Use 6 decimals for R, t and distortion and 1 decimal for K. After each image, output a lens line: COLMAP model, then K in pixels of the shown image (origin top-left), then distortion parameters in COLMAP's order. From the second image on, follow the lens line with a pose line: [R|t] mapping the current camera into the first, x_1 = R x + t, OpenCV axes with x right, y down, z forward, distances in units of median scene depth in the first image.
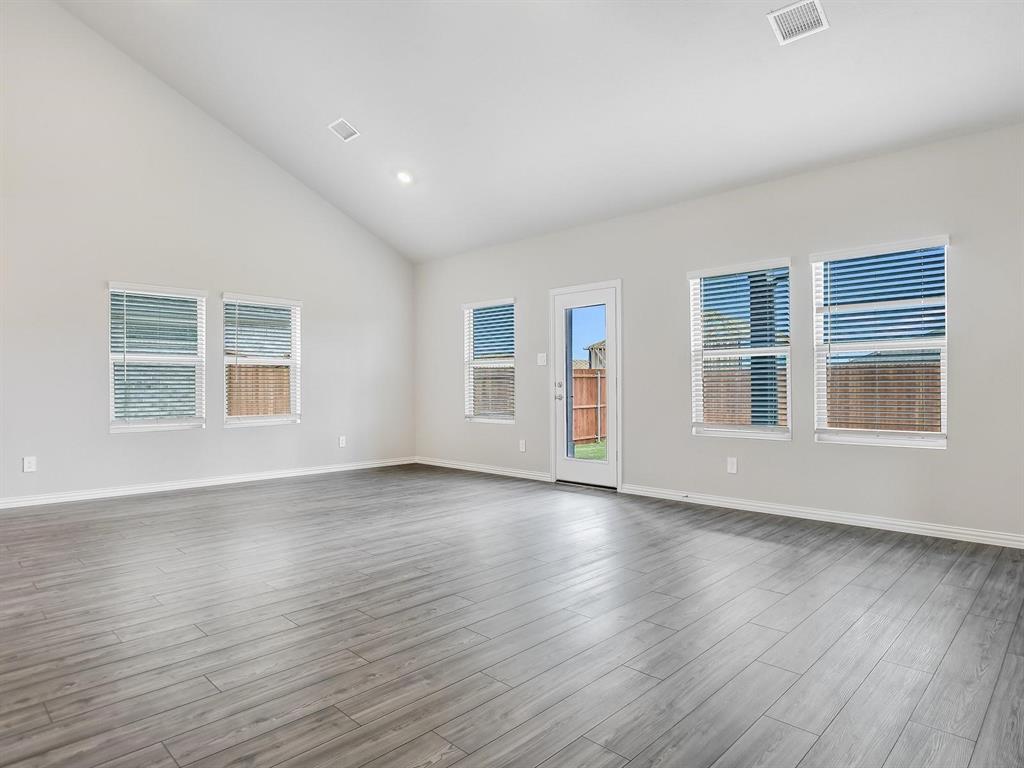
lens RADIAL K [[623.5, 0, 512.0], [0, 623.5, 384.0], [0, 0, 1]] dist [-0.003182, 0.001608]
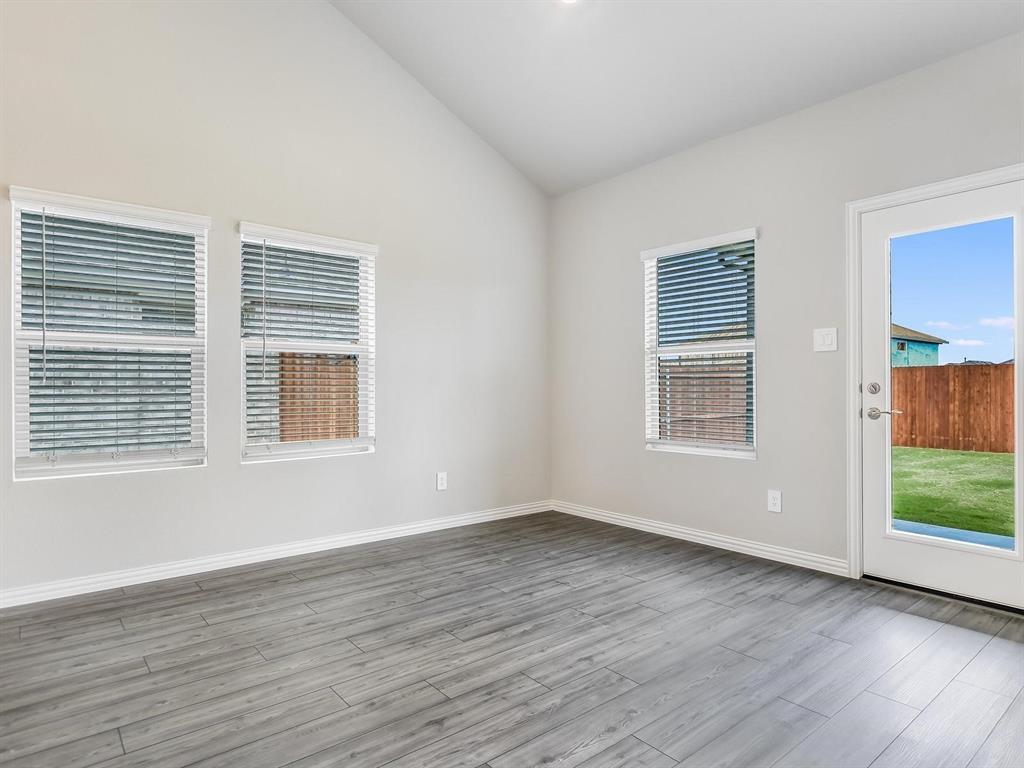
lens RADIAL K [[623.5, 0, 512.0], [0, 623.5, 384.0], [0, 0, 1]] dist [-0.003182, 0.001608]
pose [[0.993500, -0.000158, -0.113836, -0.156953], [-0.000077, 0.999998, -0.002062, -0.001328], [0.113836, 0.002057, 0.993497, 0.467979]]
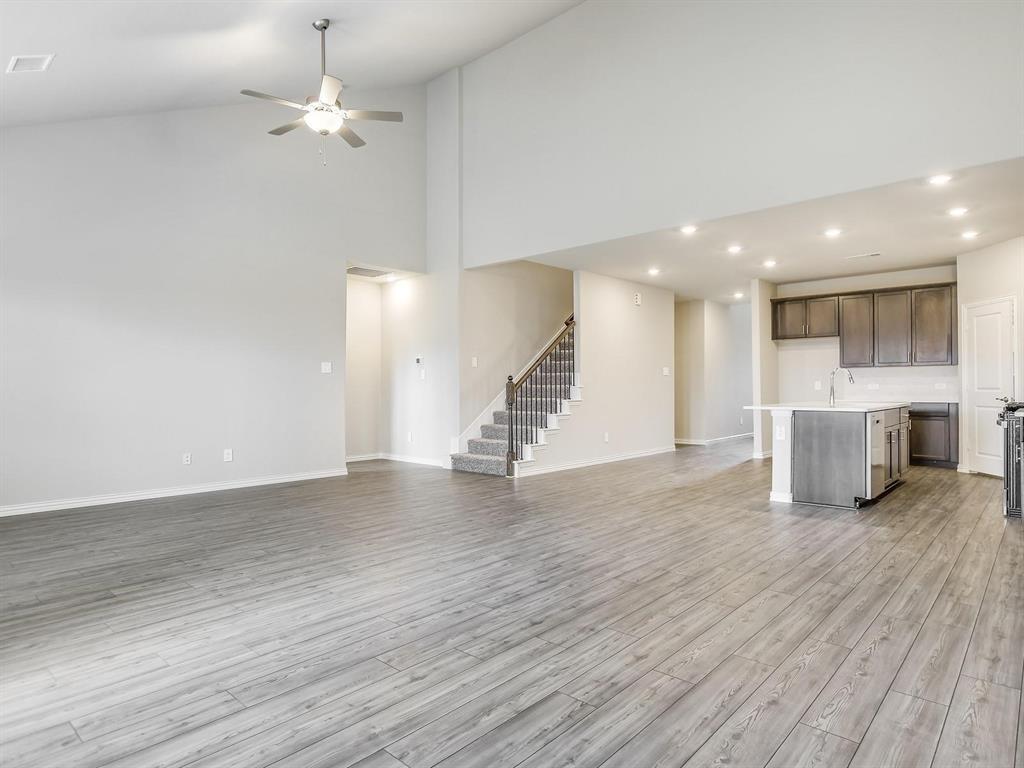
lens RADIAL K [[623.5, 0, 512.0], [0, 623.5, 384.0], [0, 0, 1]] dist [-0.003182, 0.001608]
pose [[-0.999527, 0.007977, -0.029714, -0.199682], [0.008141, 0.999952, -0.005410, -0.001544], [0.029669, -0.005650, -0.999544, 1.194496]]
